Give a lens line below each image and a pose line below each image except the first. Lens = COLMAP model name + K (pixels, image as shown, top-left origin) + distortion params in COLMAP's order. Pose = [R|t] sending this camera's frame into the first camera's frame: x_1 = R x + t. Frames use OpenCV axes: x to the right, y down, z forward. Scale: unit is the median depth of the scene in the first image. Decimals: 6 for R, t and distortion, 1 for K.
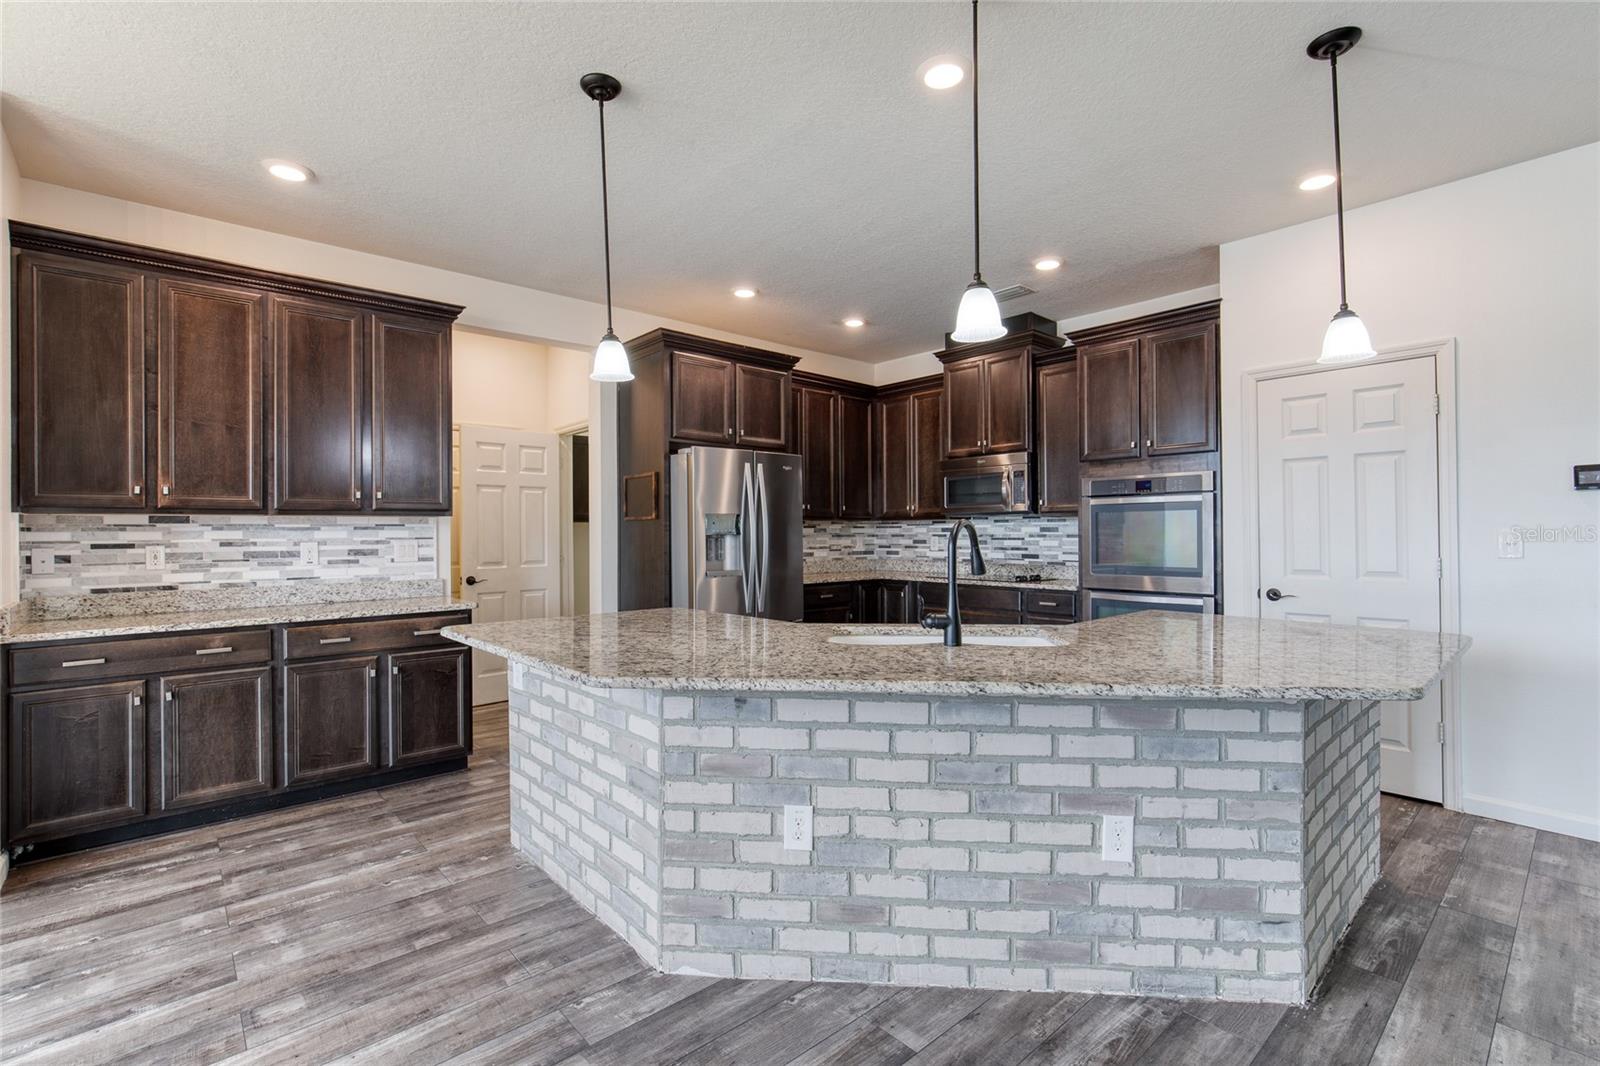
lens RADIAL K [[737.0, 0, 793.9], [0, 737.0, 516.8], [0, 0, 1]] dist [-0.014085, 0.006489]
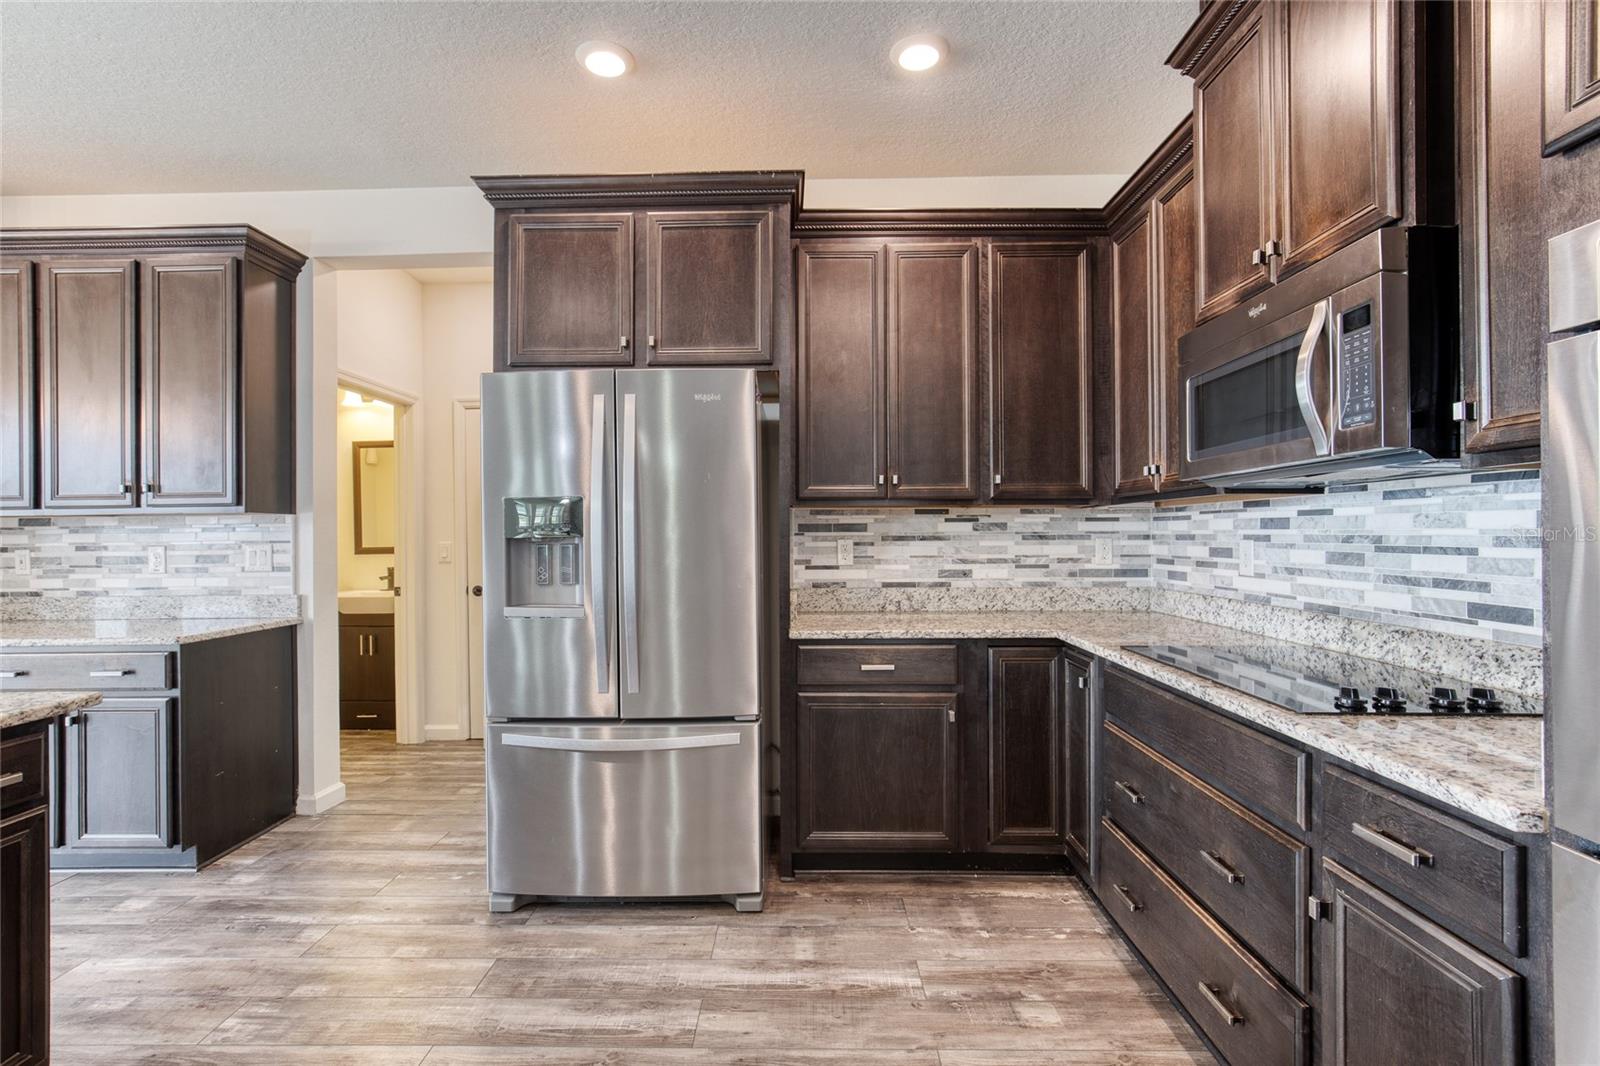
lens RADIAL K [[737.0, 0, 787.2], [0, 737.0, 527.2], [0, 0, 1]] dist [-0.014085, 0.006489]
pose [[0.731804, -0.007053, -0.681478, 0.431759], [0.019077, 0.999767, 0.010139, 0.016706], [0.681248, -0.020420, 0.731768, 0.832780]]
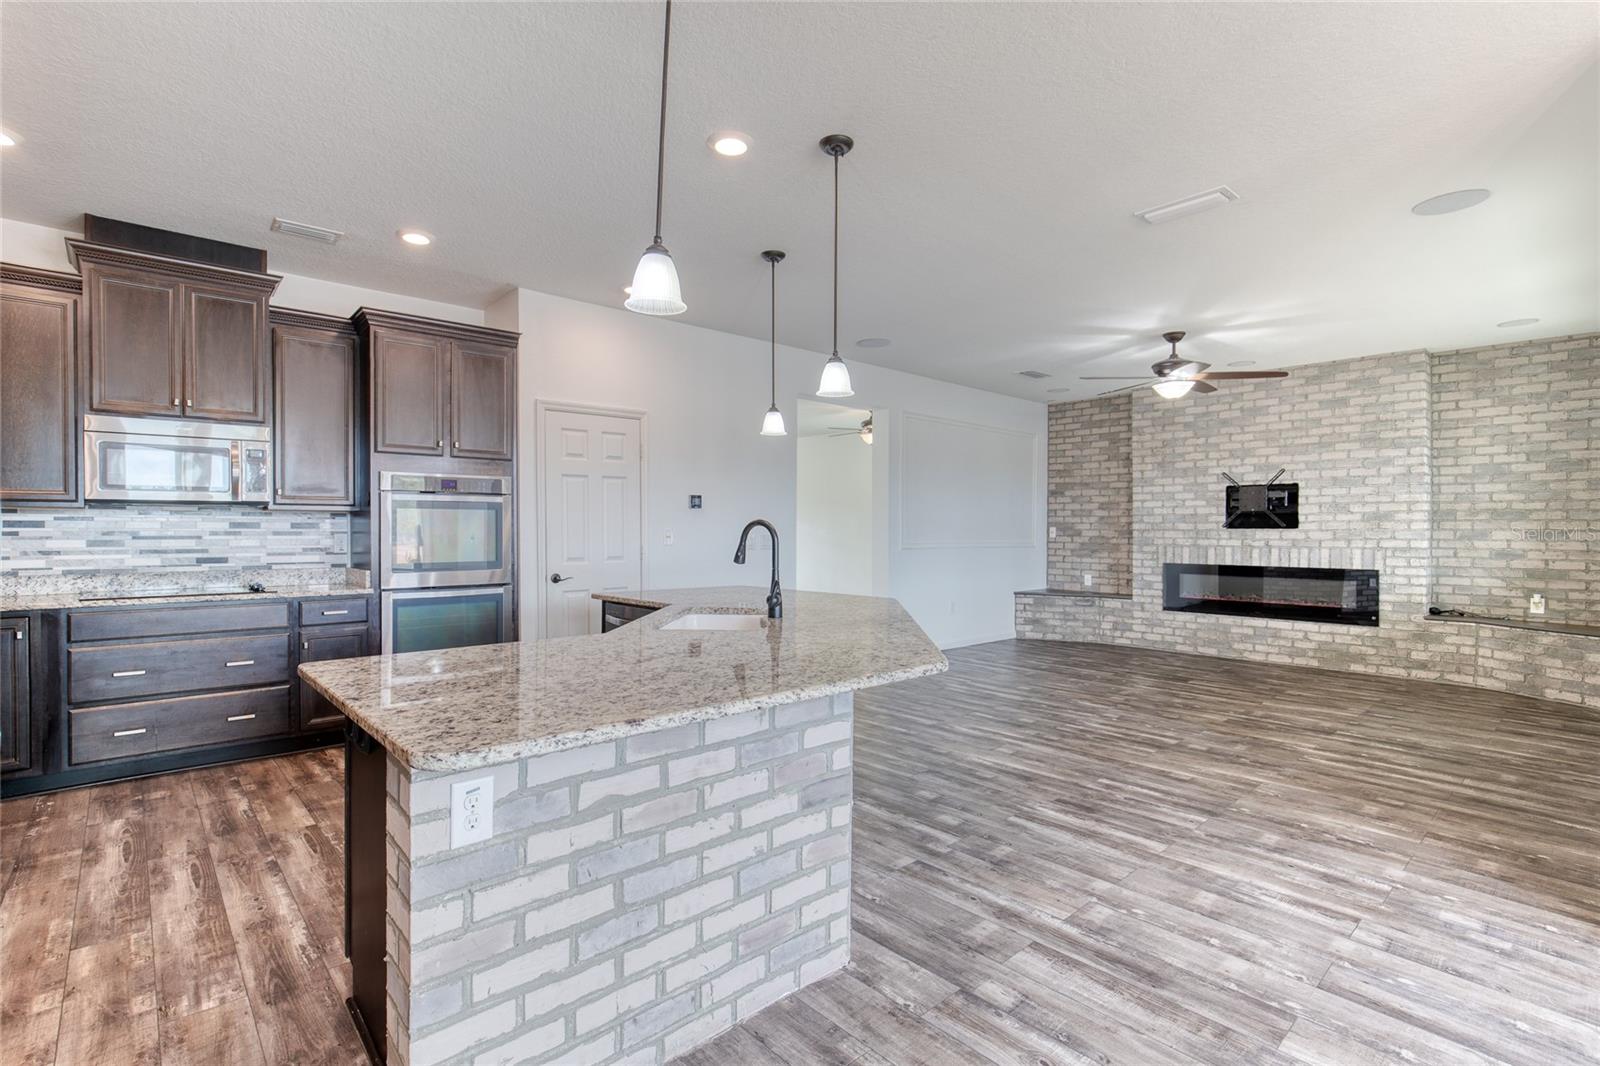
lens RADIAL K [[737.0, 0, 791.2], [0, 737.0, 530.8], [0, 0, 1]] dist [-0.014085, 0.006489]
pose [[-0.012773, 0.003596, 0.999912, -0.612106], [-0.022390, 0.999742, -0.003881, 0.017417], [-0.999668, -0.022438, -0.012690, 0.568087]]
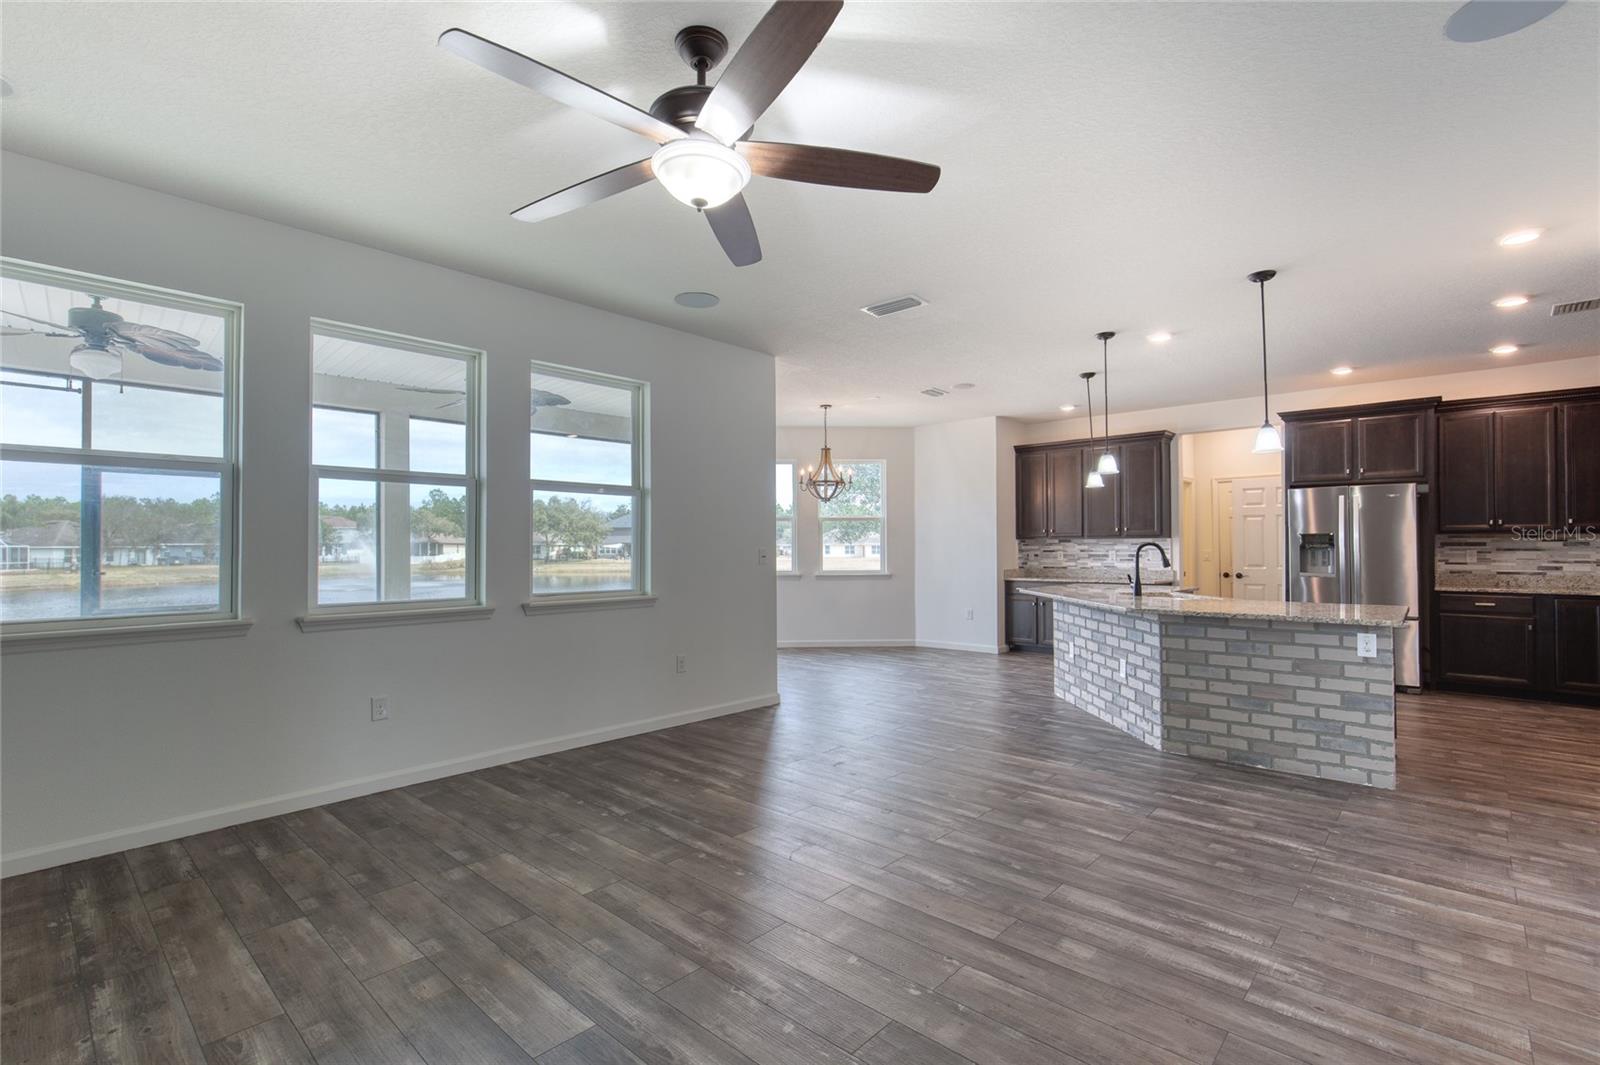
lens RADIAL K [[737.0, 0, 791.7], [0, 737.0, 536.6], [0, 0, 1]] dist [-0.014085, 0.006489]
pose [[0.104260, -0.011674, -0.994482, 1.369746], [0.020412, 0.999746, -0.009596, -0.005242], [0.994341, -0.019299, 0.104472, -0.183756]]
